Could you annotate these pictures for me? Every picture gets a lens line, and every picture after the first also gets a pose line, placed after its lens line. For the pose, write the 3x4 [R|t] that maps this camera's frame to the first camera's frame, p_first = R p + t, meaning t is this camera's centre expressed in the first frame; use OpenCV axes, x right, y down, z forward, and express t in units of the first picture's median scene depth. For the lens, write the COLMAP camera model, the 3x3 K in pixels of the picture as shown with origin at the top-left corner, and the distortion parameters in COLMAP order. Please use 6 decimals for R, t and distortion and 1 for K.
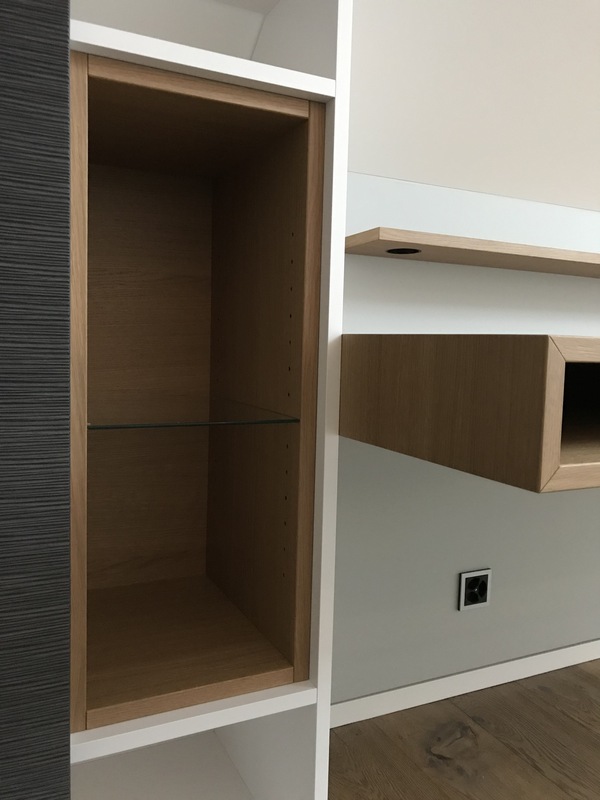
lens RADIAL K [[665.4, 0, 304.6], [0, 665.4, 388.2], [0, 0, 1]] dist [0.004313, -0.010021]
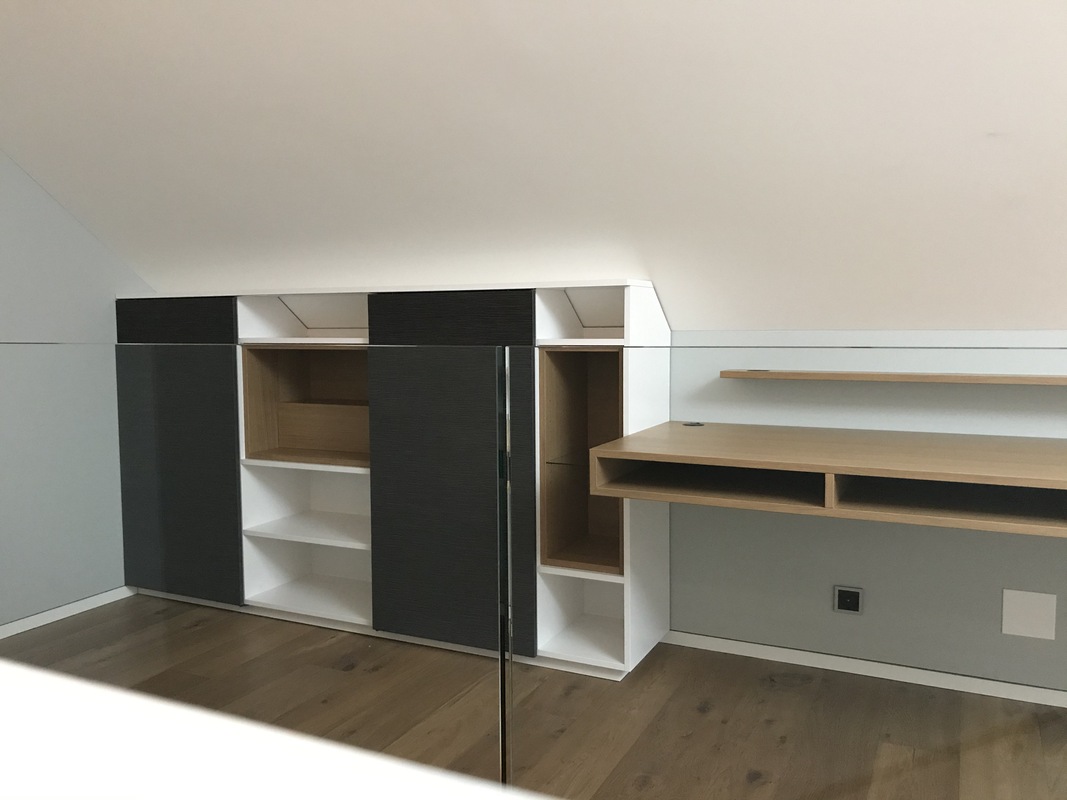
lens RADIAL K [[887.5, 0, 533.5], [0, 887.5, 400.0], [0, 0, 1]] dist [0.004313, -0.010021]
pose [[0.612372, 0.039807, -0.789567, 2.425156], [-0.034716, 0.999122, 0.023447, -0.275889], [0.789807, 0.013052, 0.613216, -1.309246]]
